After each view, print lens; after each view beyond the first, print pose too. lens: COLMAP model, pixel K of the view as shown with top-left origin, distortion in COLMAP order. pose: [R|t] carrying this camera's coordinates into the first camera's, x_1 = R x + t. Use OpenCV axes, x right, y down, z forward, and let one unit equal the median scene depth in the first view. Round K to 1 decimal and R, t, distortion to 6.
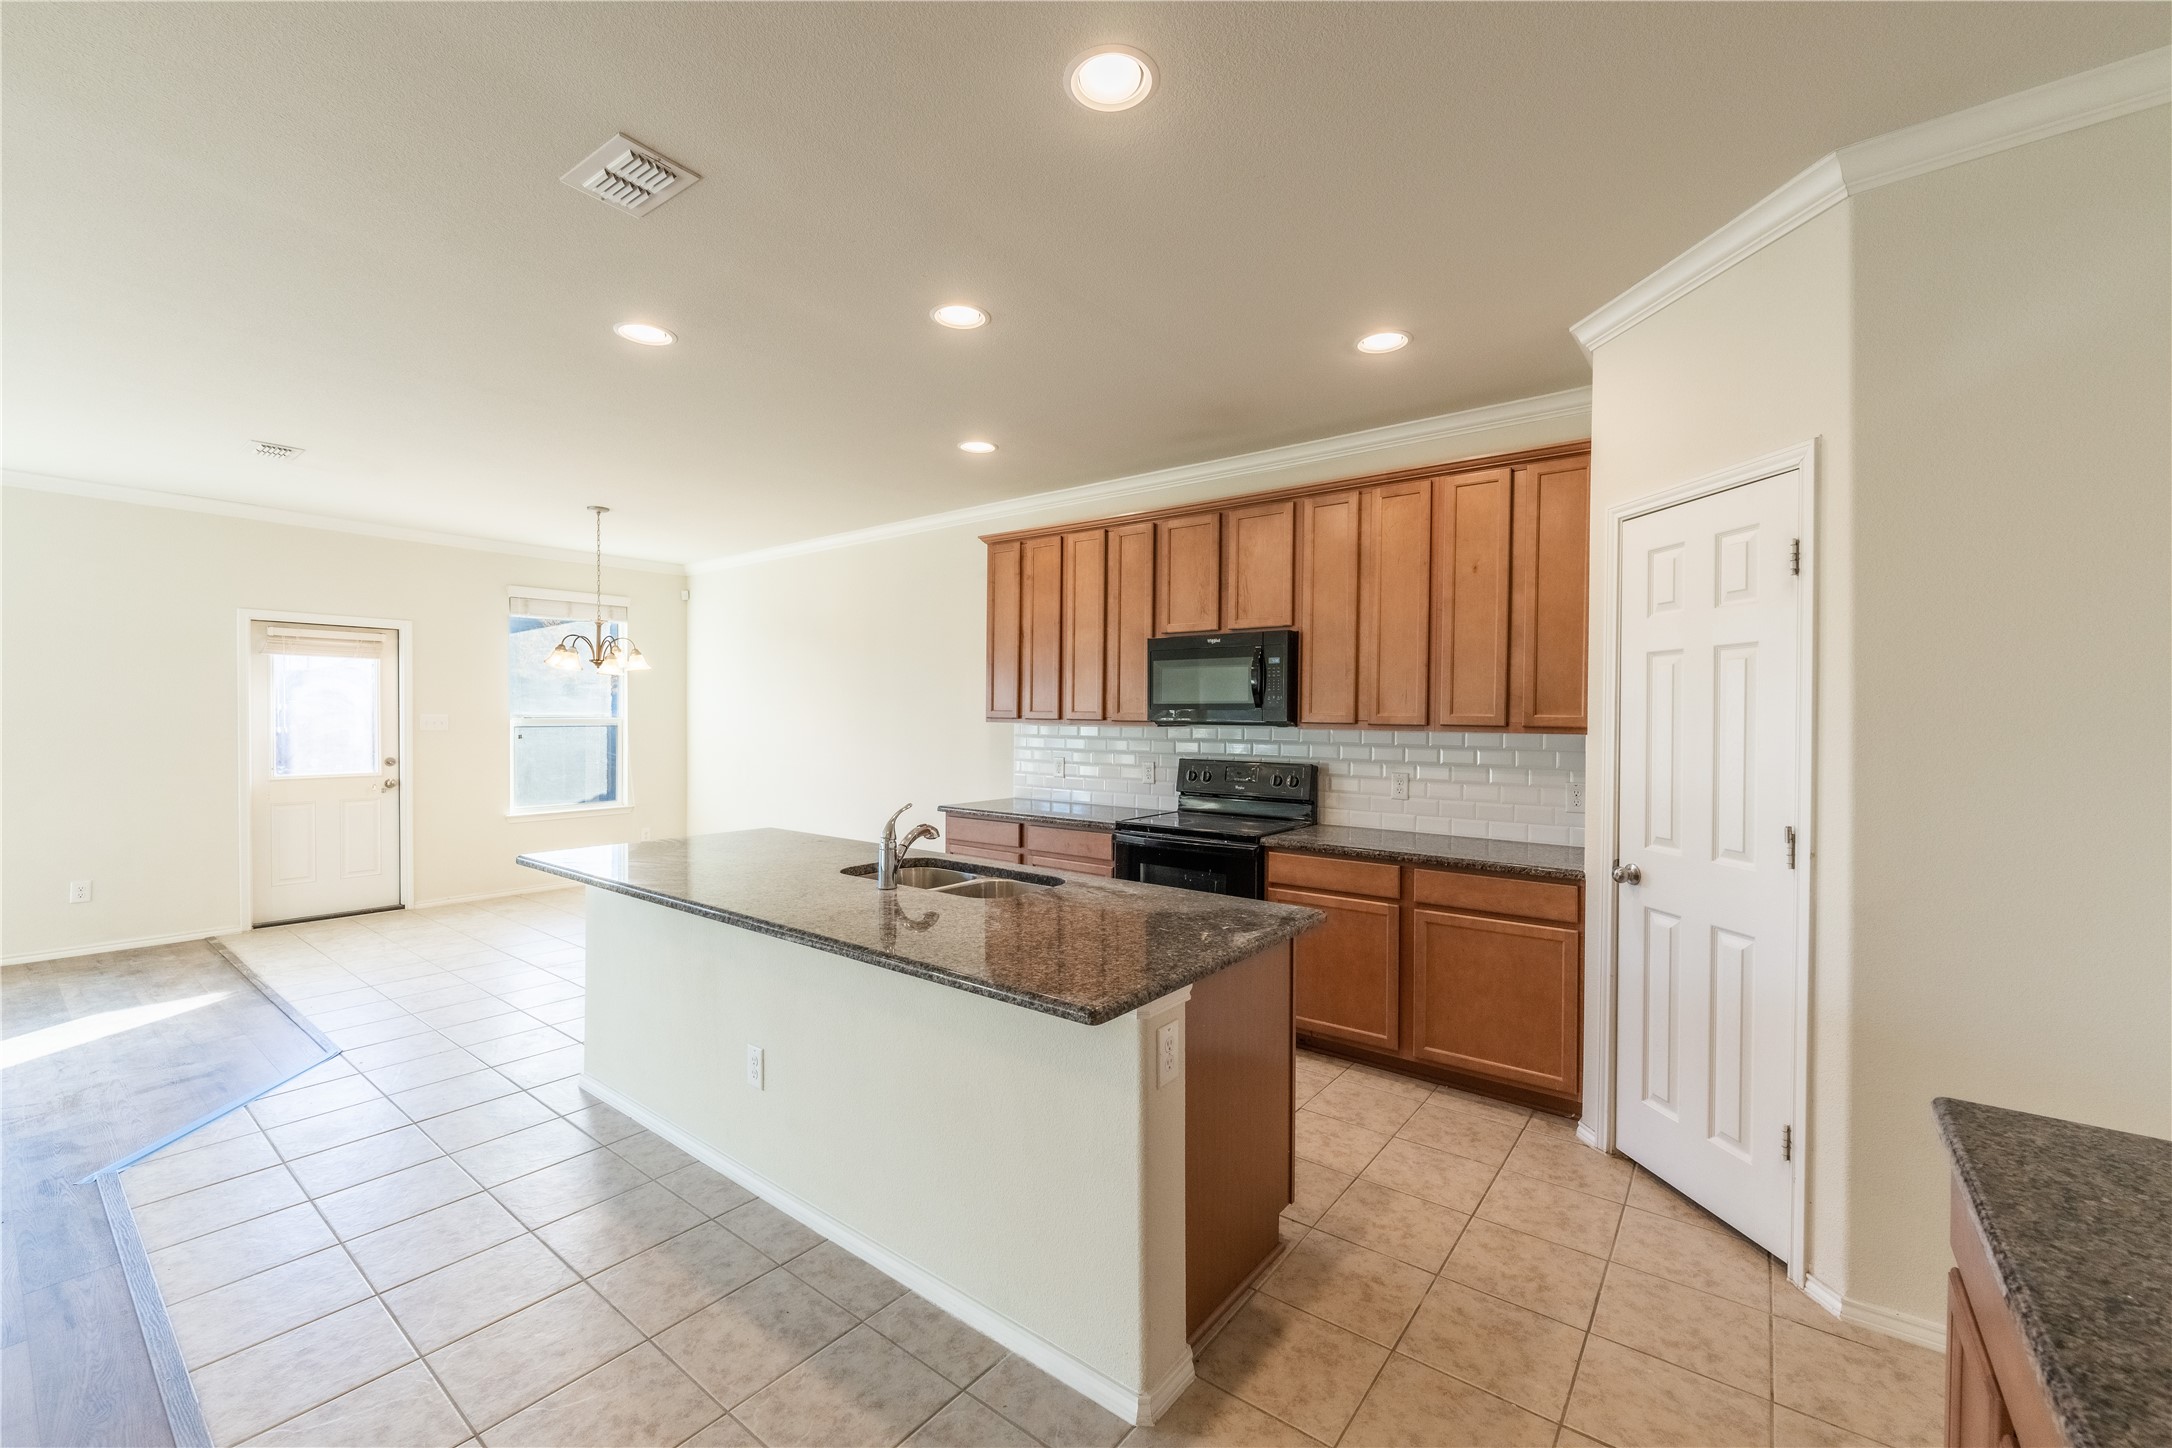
lens RADIAL K [[873.3, 0, 1078.2], [0, 873.3, 713.7], [0, 0, 1]] dist [-0.002854, -0.000217]
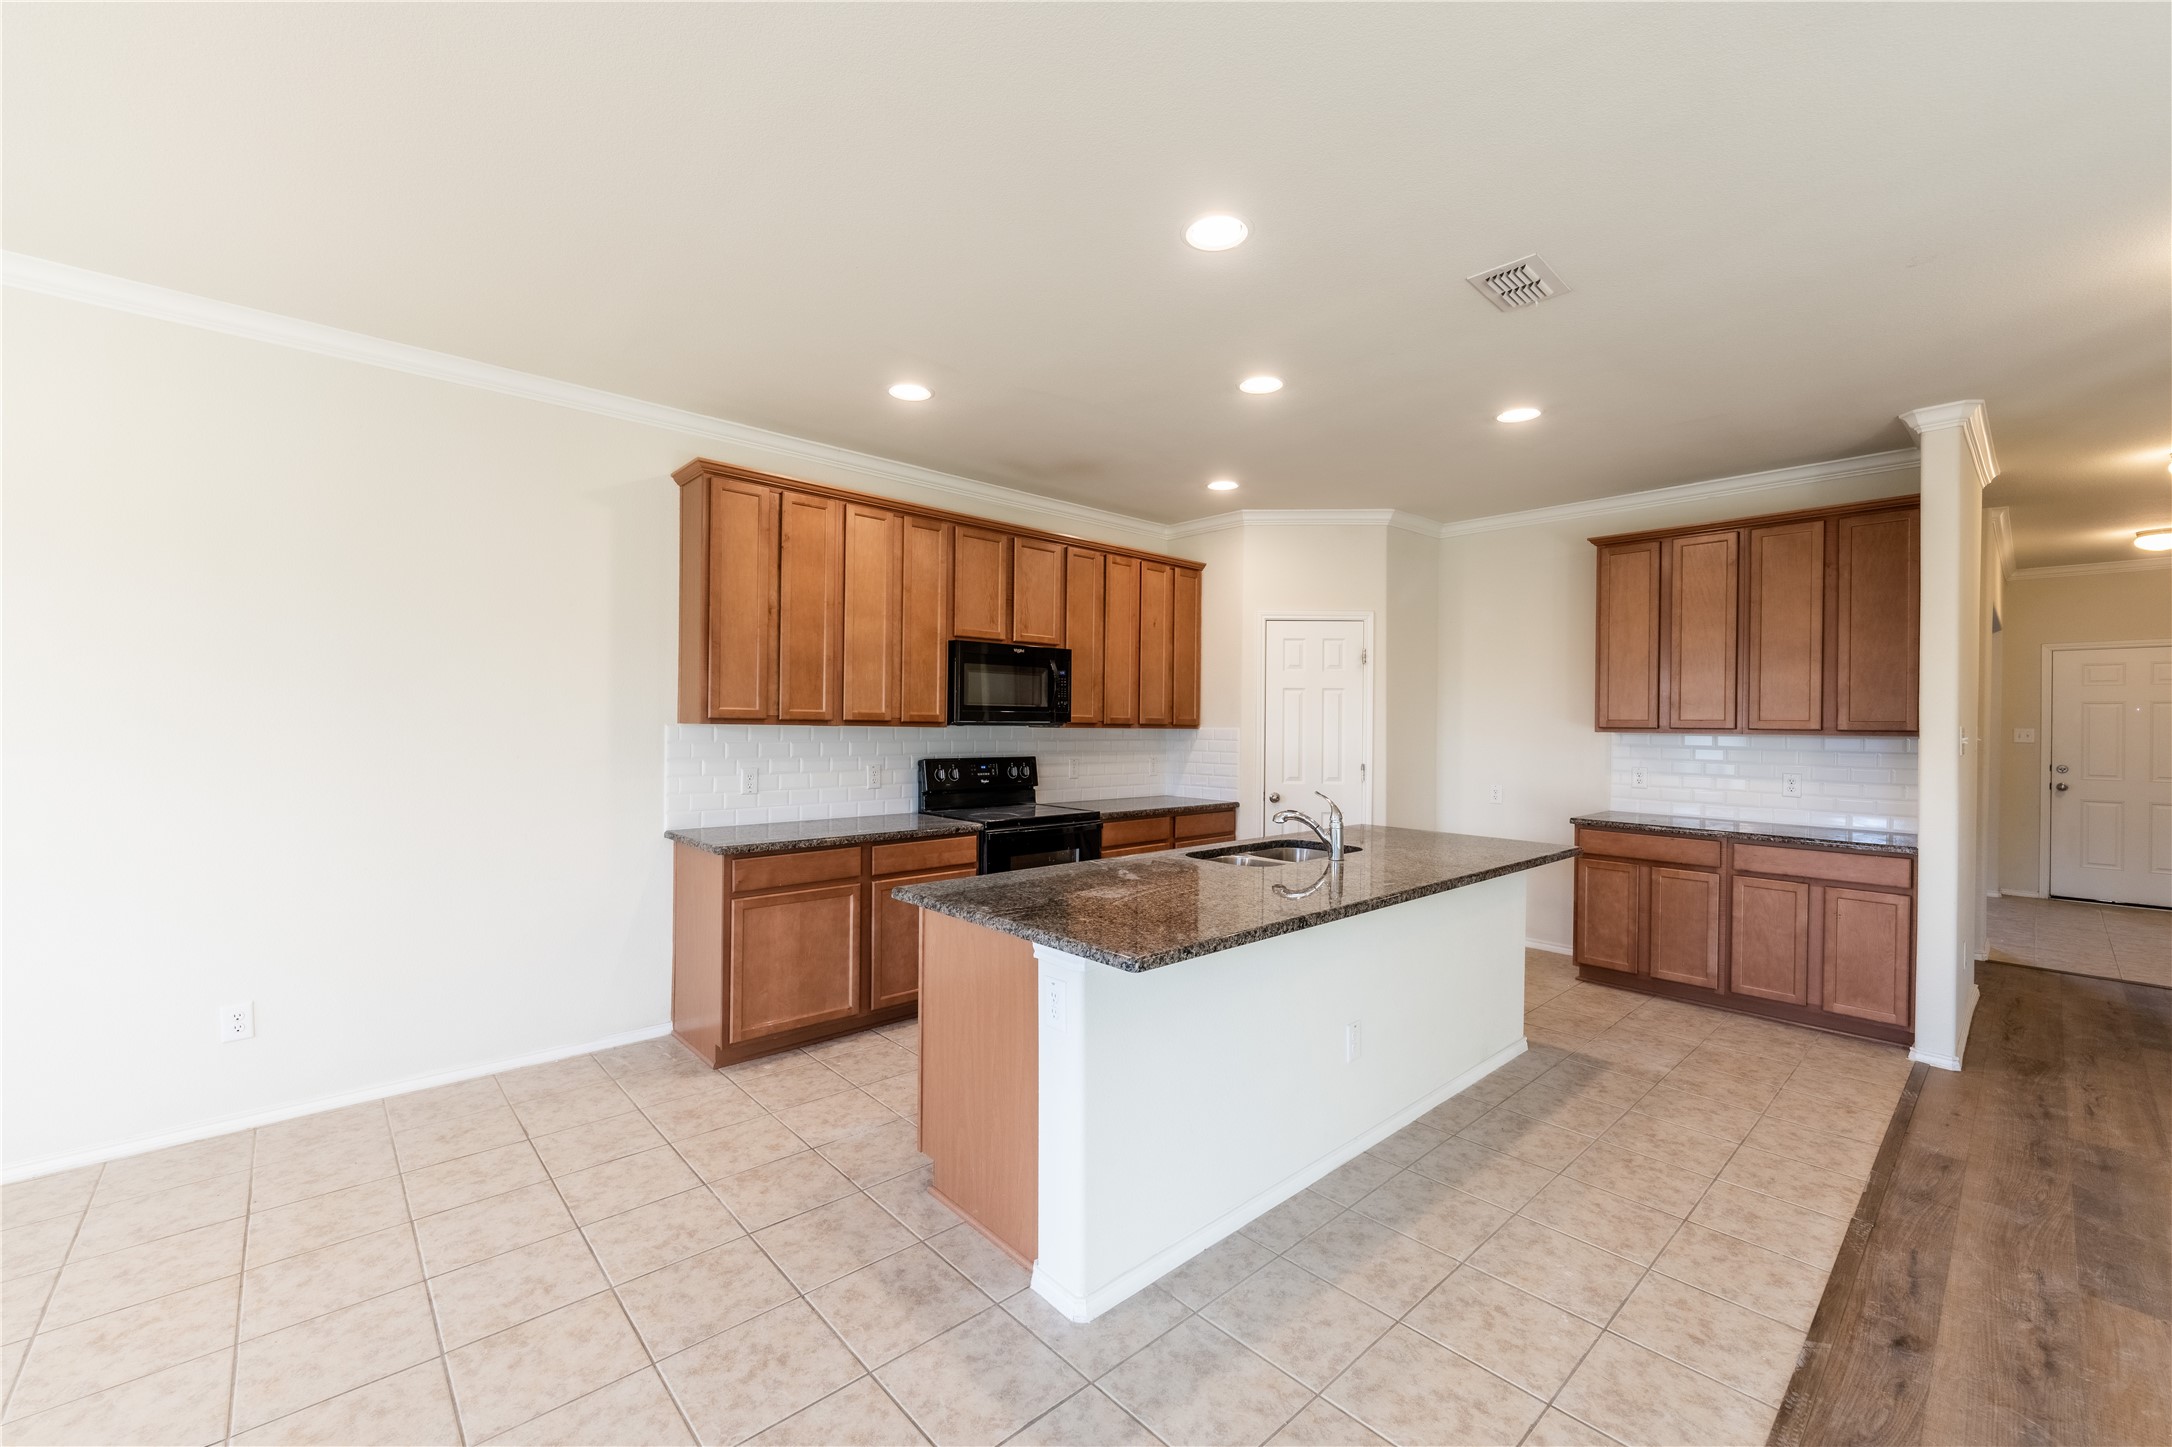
lens RADIAL K [[873.3, 0, 1082.5], [0, 873.3, 726.2], [0, 0, 1]] dist [-0.002854, -0.000217]
pose [[0.168371, -0.014363, 0.985619, -0.977401], [-0.015357, 0.999734, 0.017192, -0.006513], [-0.985604, -0.018030, 0.168106, 0.752038]]
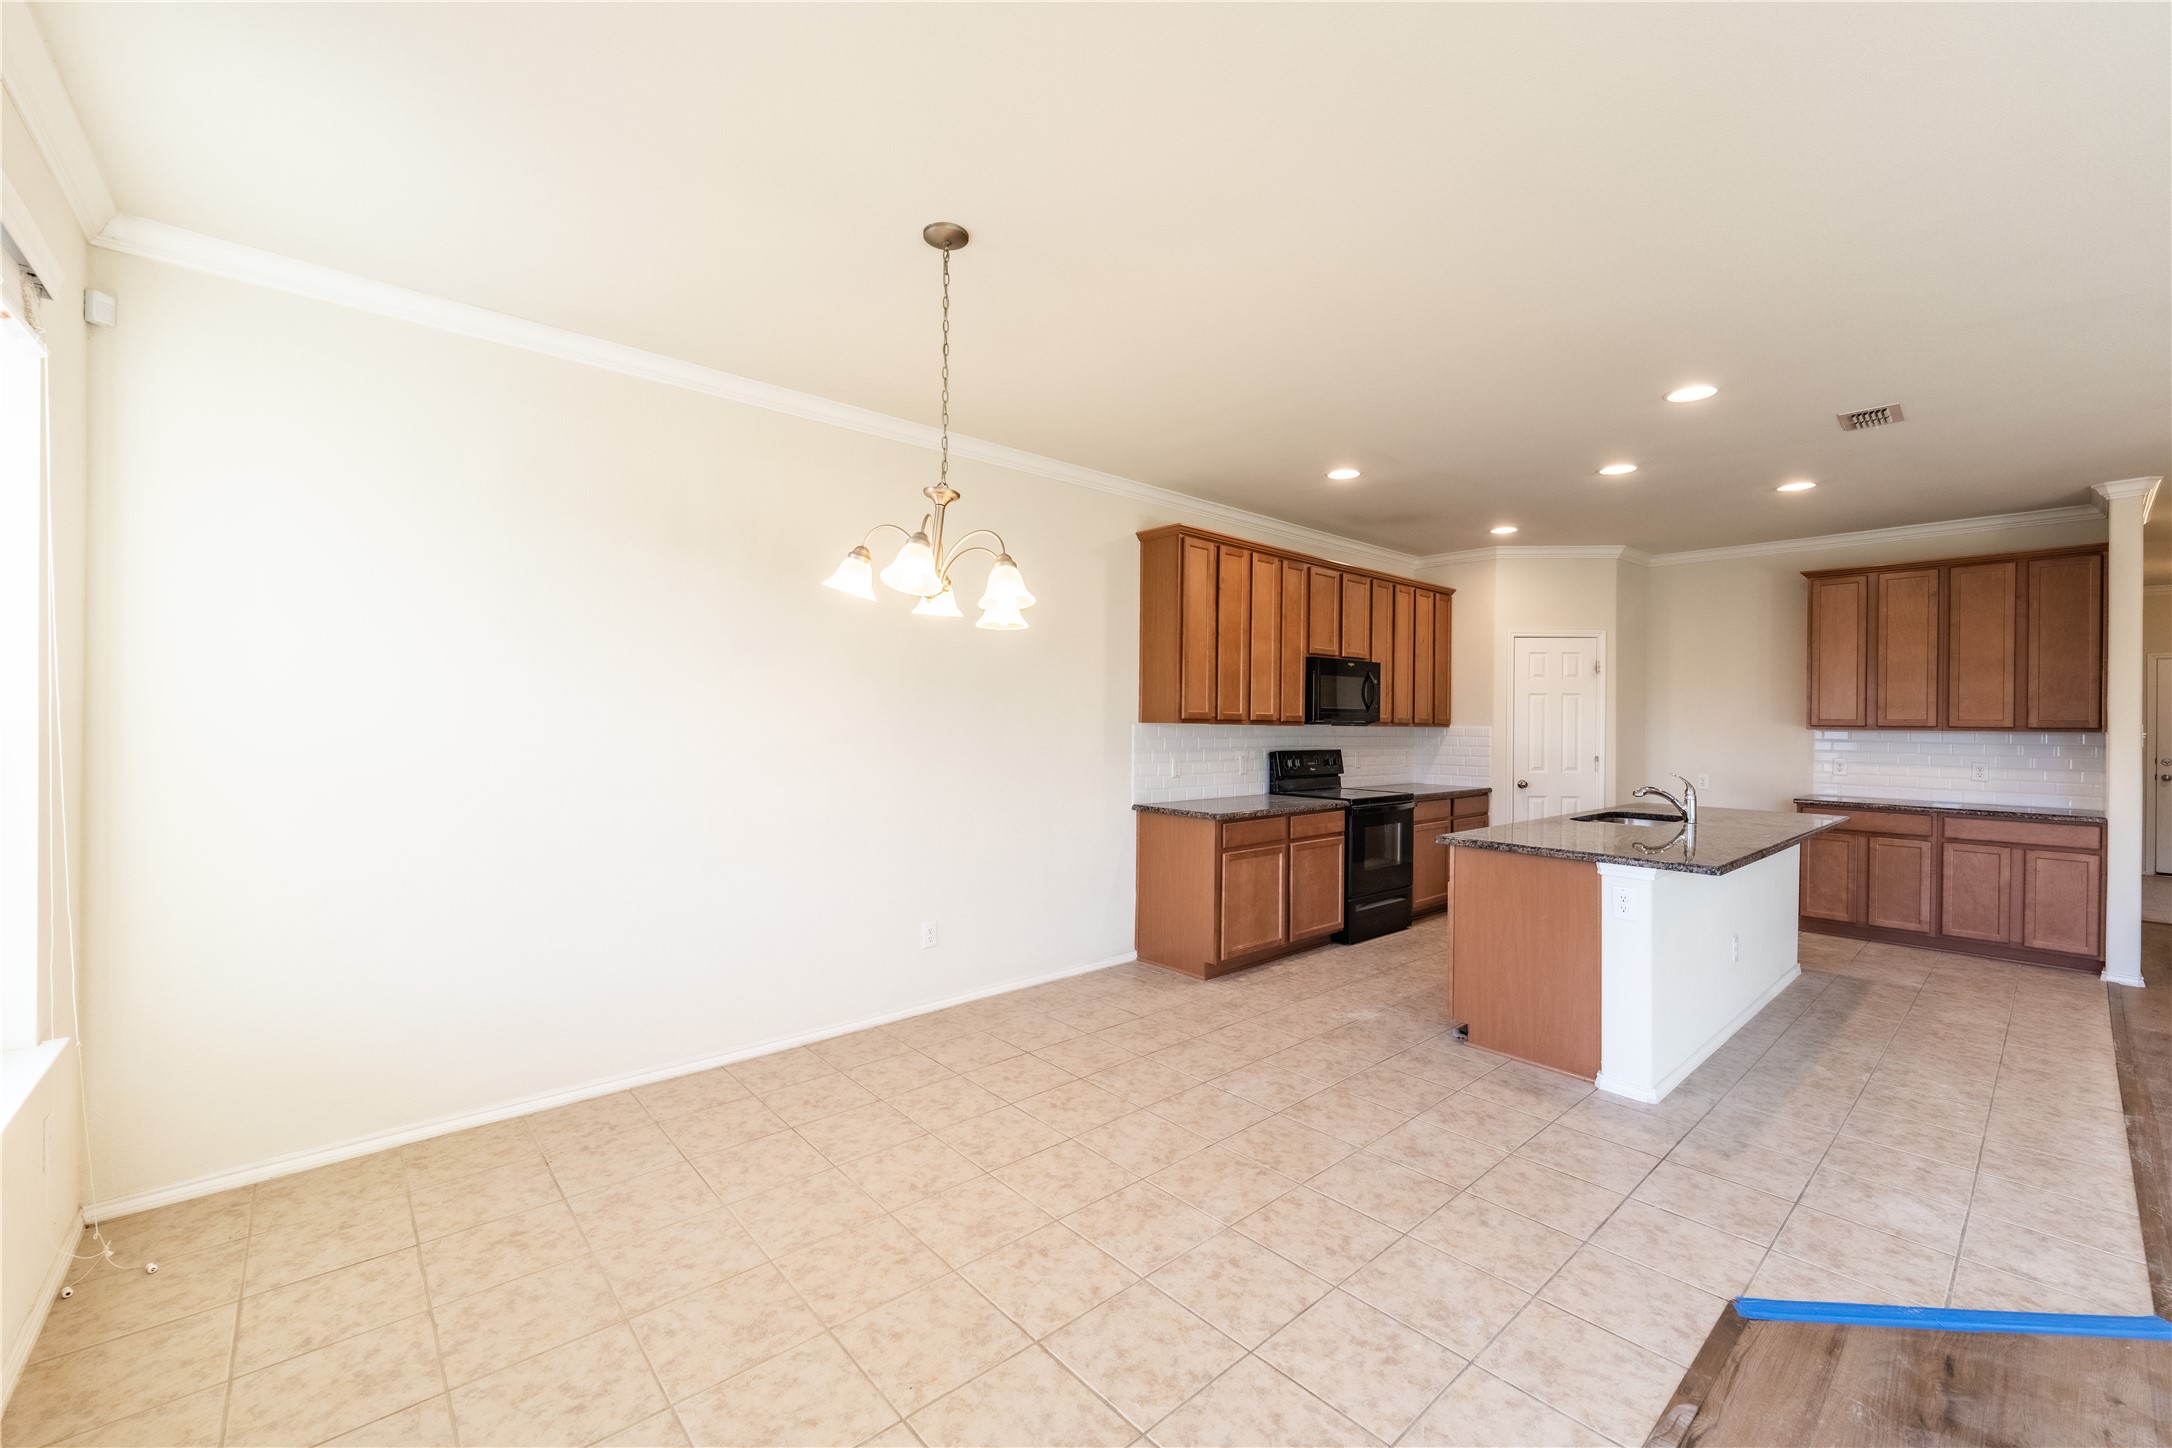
lens RADIAL K [[873.3, 0, 1077.7], [0, 873.3, 724.8], [0, 0, 1]] dist [-0.002854, -0.000217]
pose [[0.184352, -0.013468, 0.982768, -1.362339], [-0.014754, 0.999756, 0.016469, -0.002654], [-0.982750, -0.017536, 0.184108, 1.213079]]
